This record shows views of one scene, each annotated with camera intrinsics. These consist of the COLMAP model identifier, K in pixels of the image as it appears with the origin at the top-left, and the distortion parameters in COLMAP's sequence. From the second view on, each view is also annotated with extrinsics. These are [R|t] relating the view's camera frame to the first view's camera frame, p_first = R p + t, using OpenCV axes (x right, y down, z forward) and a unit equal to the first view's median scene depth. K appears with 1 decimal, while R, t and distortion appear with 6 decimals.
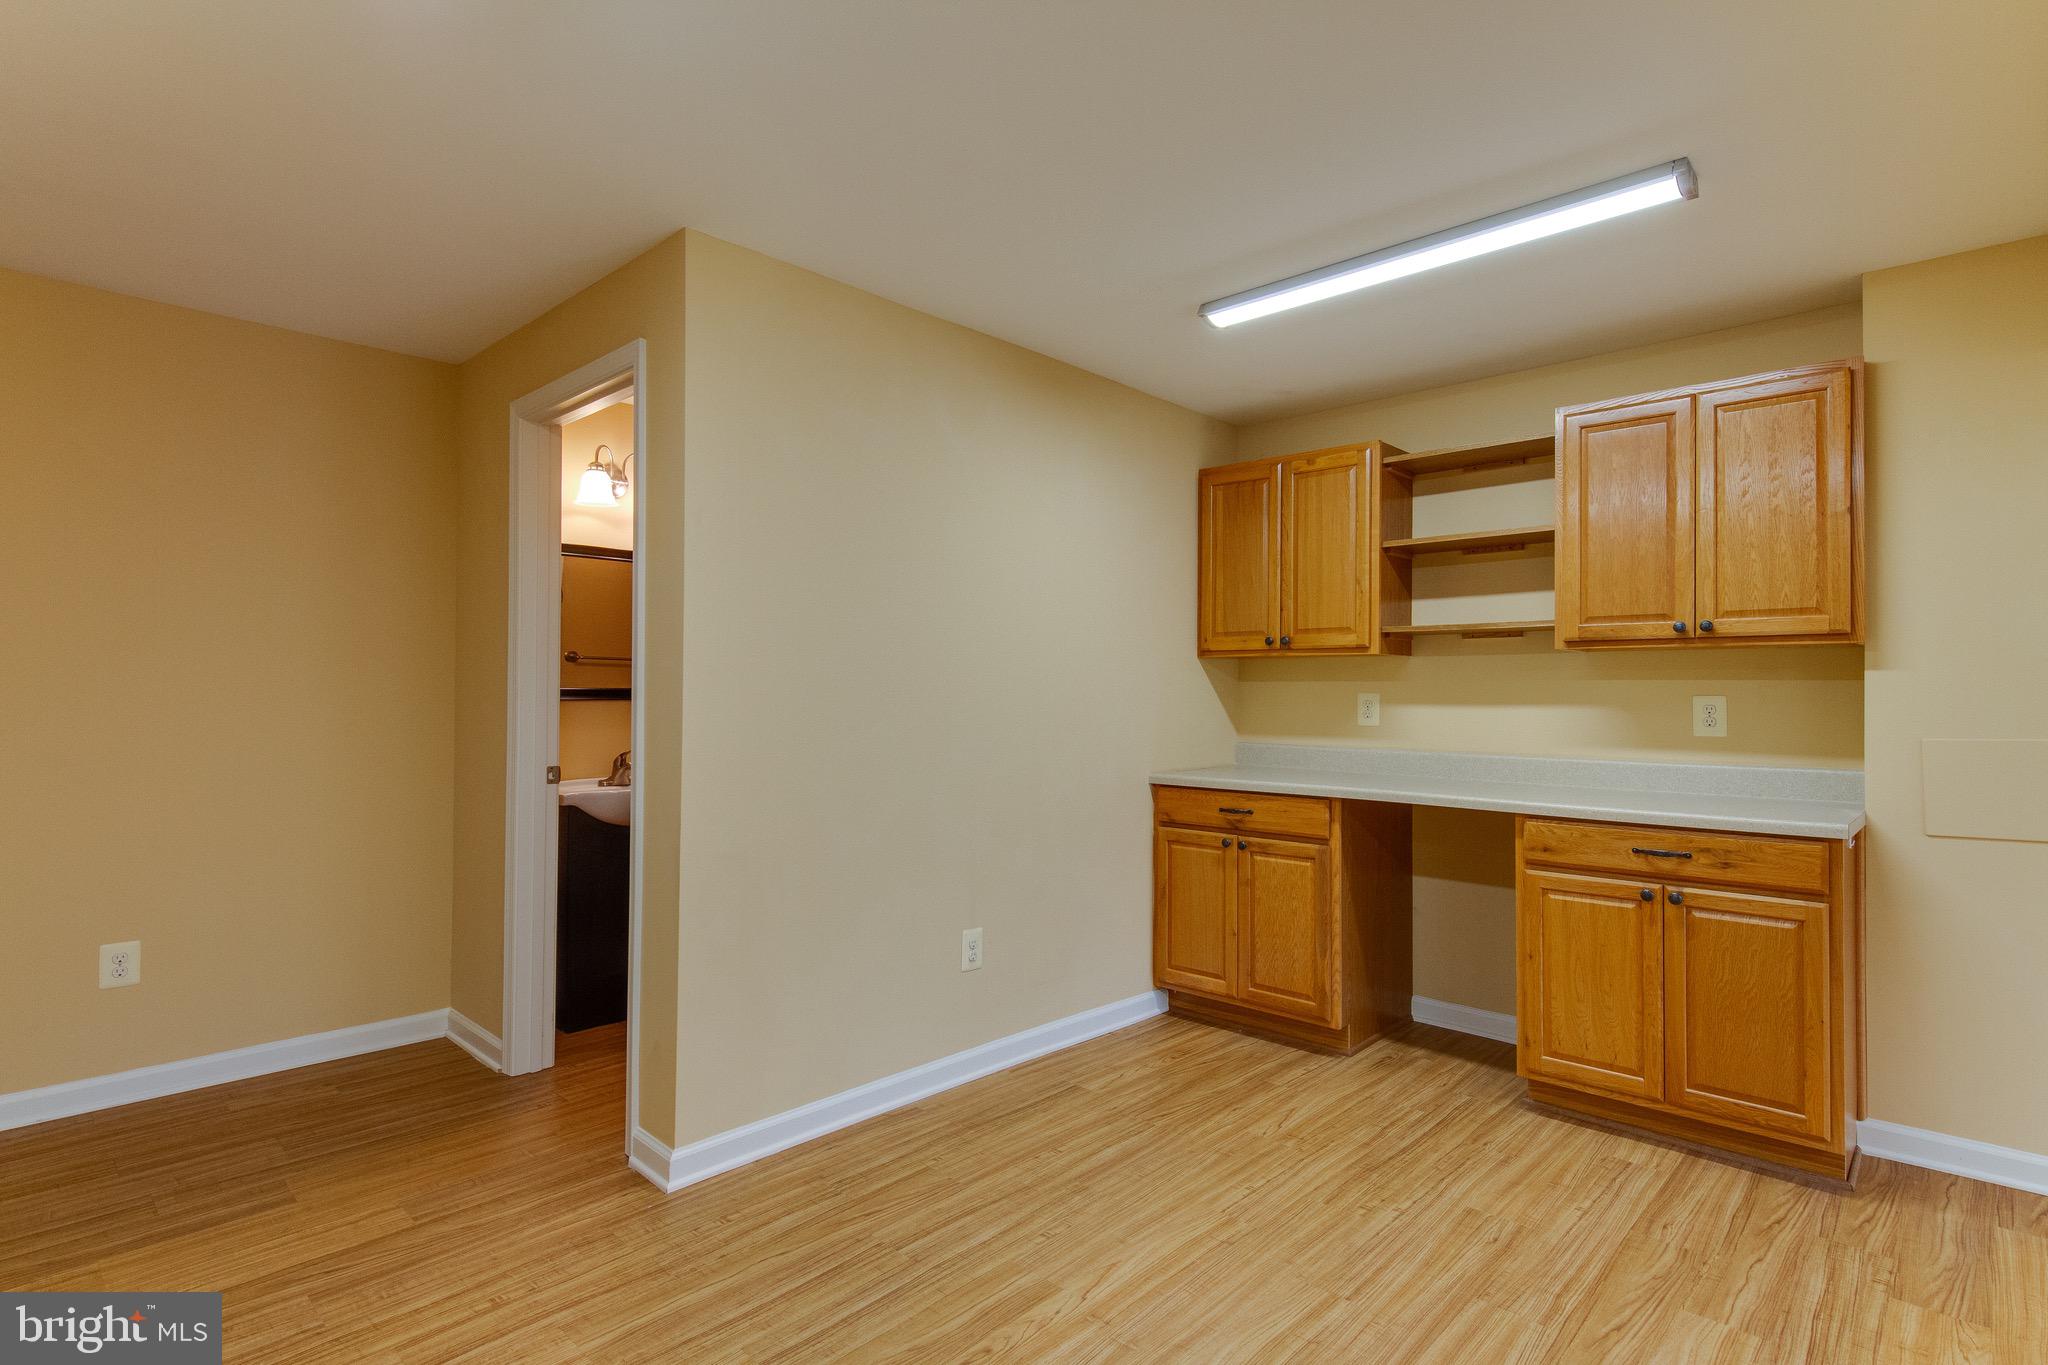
lens RADIAL K [[1038.3, 0, 1030.2], [0, 1038.3, 691.6], [0, 0, 1]] dist [0.002547, -0.000529]
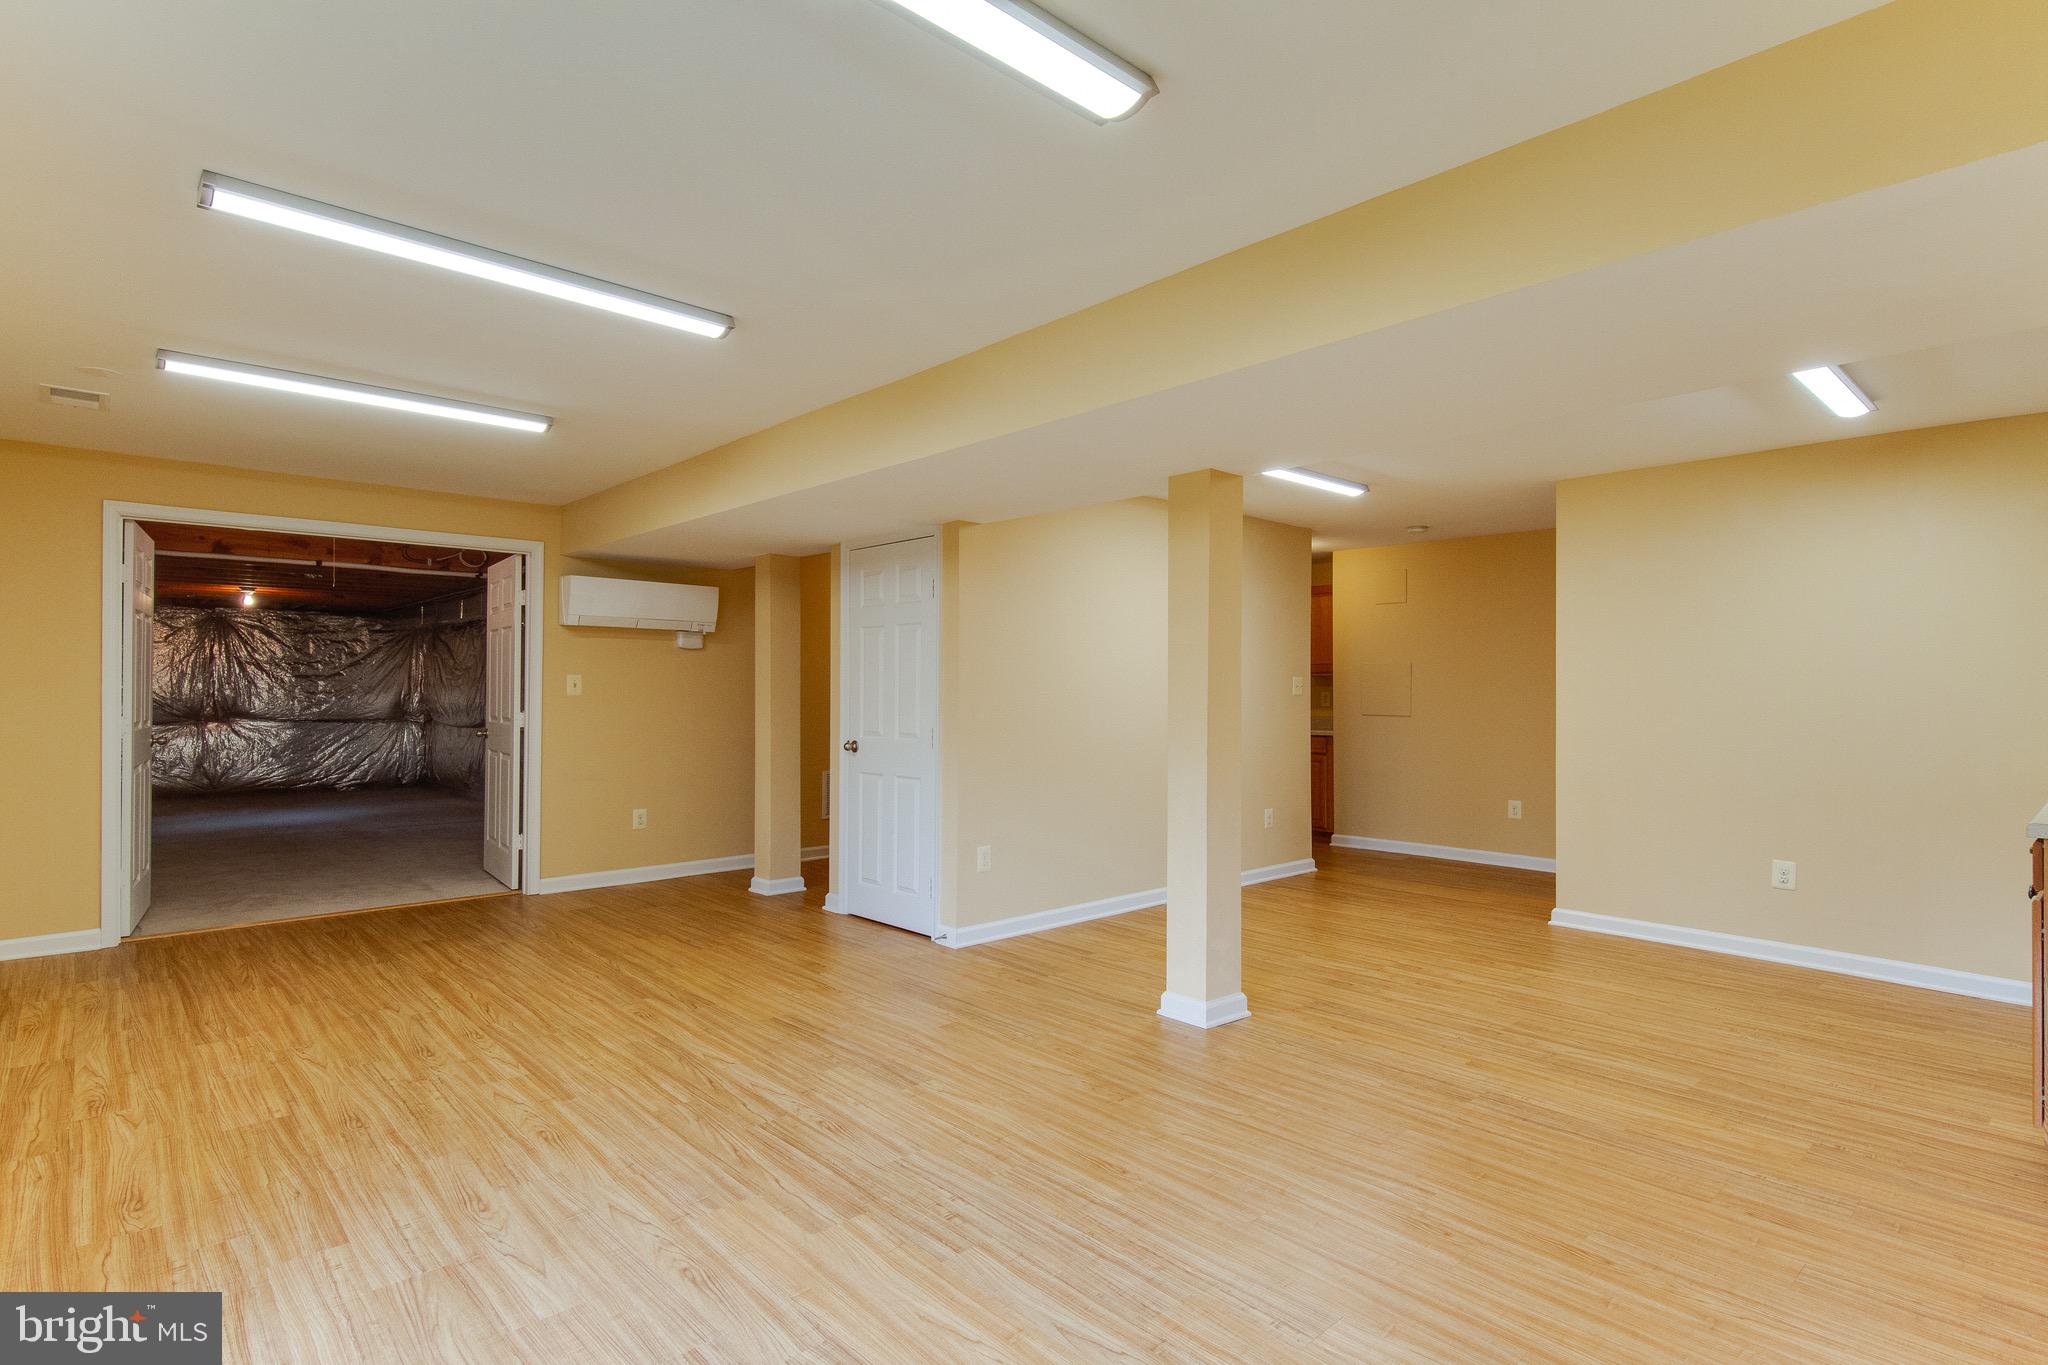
lens RADIAL K [[1038.3, 0, 1030.2], [0, 1038.3, 691.6], [0, 0, 1]] dist [0.002547, -0.000529]
pose [[-0.070694, -0.002878, -0.997494, 1.596038], [-0.009108, 0.999956, -0.002240, 0.005041], [0.997456, 0.008927, -0.070717, 0.050494]]
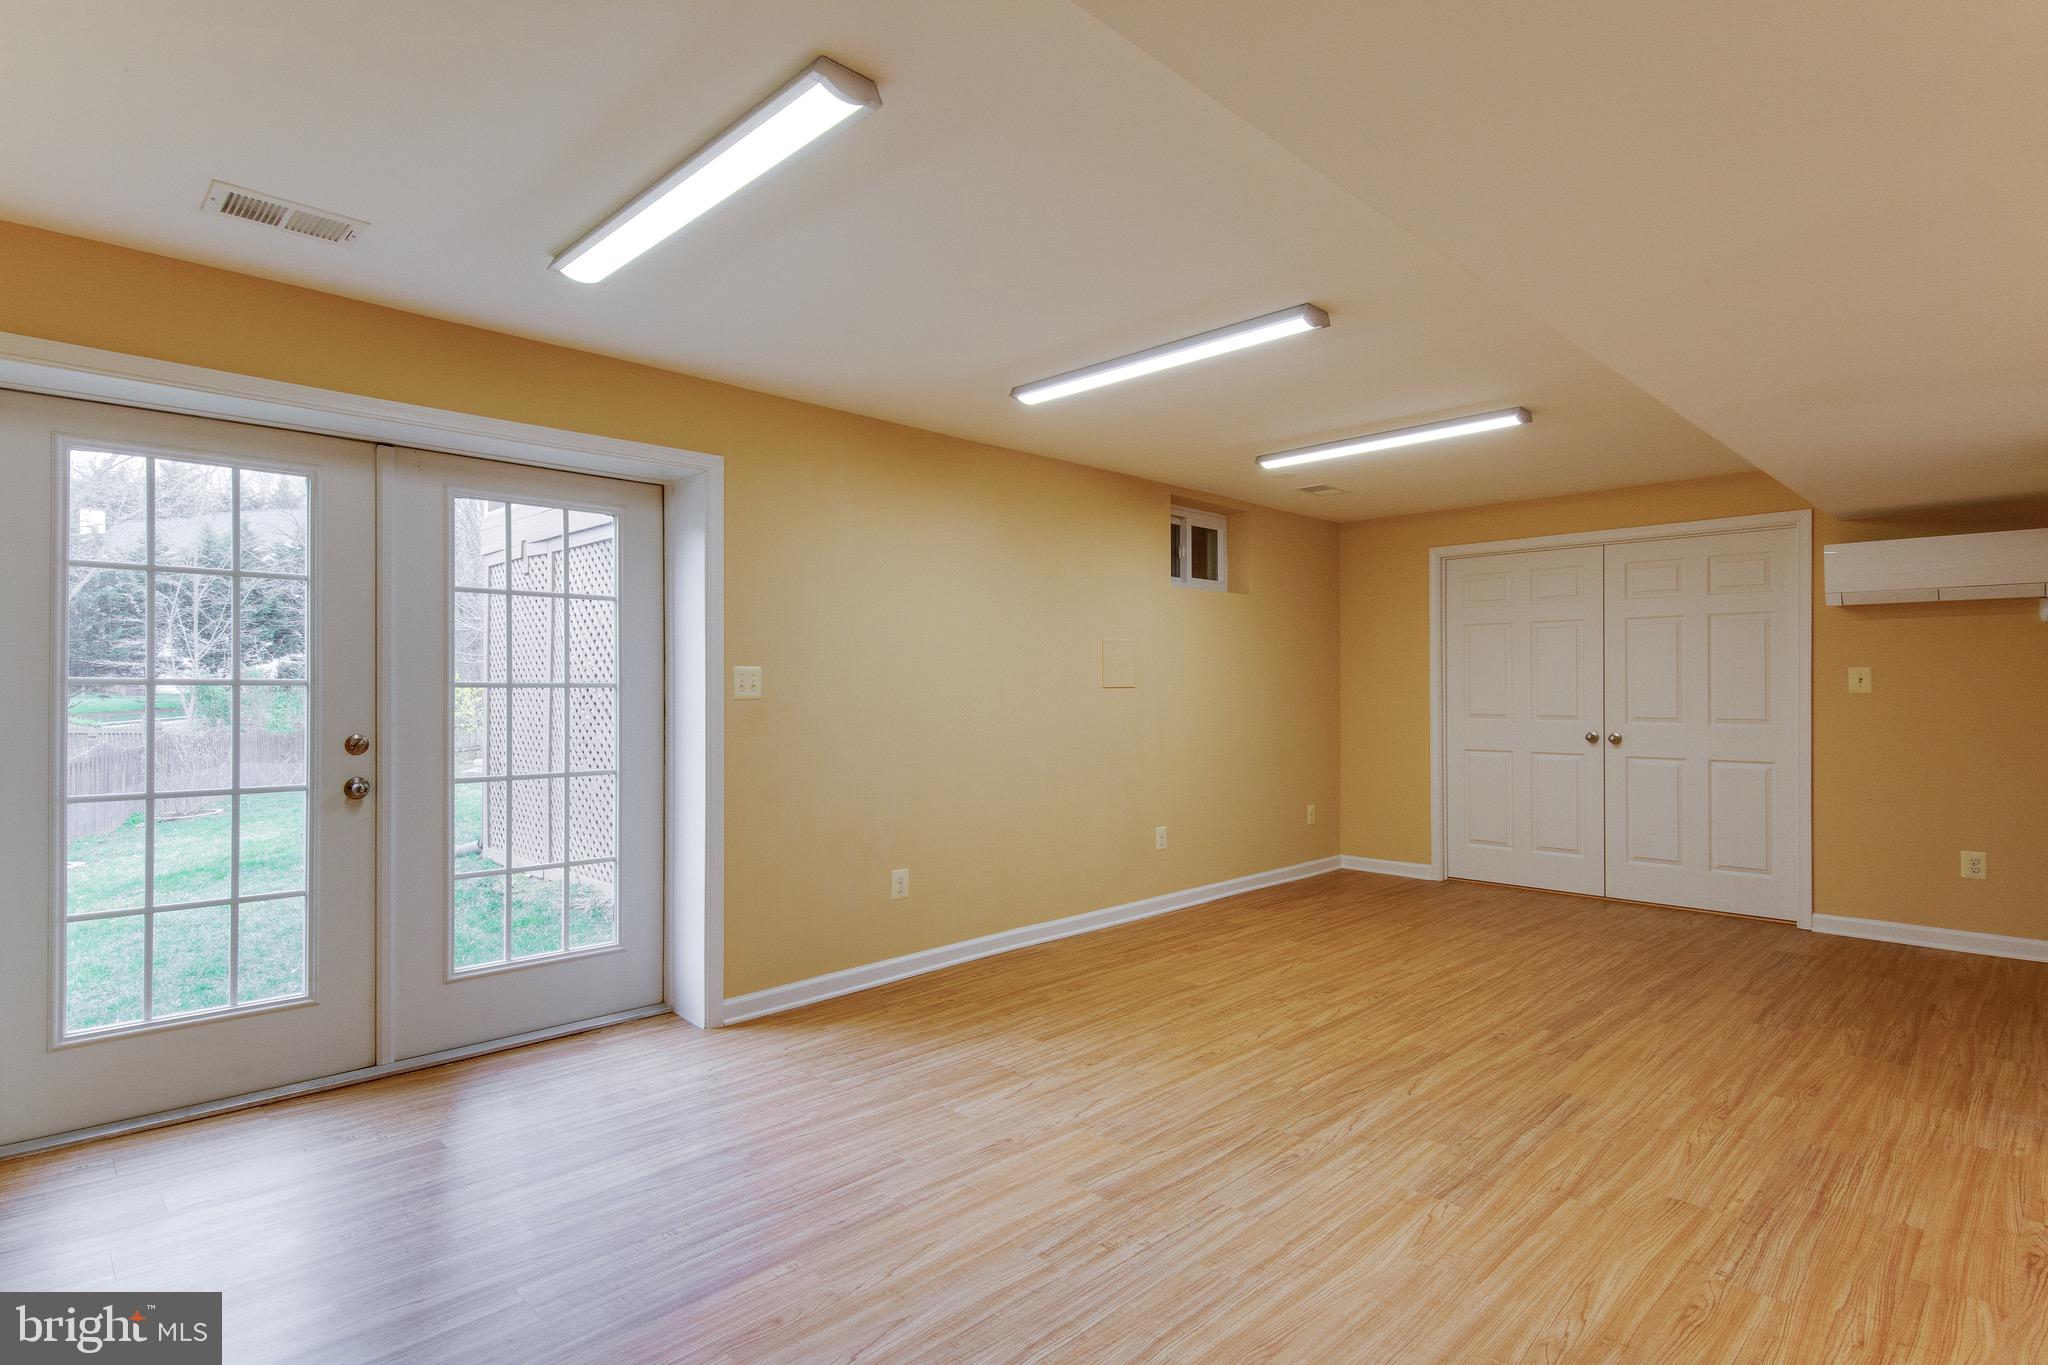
lens RADIAL K [[1027.6, 0, 1049.3], [0, 1027.6, 683.0], [0, 0, 1]] dist [0.001701, -0.000266]
pose [[-0.999598, -0.001649, 0.028295, 0.808805], [-0.001683, 0.999998, -0.001182, 0.004344], [-0.028293, -0.001229, -0.999599, 0.689170]]
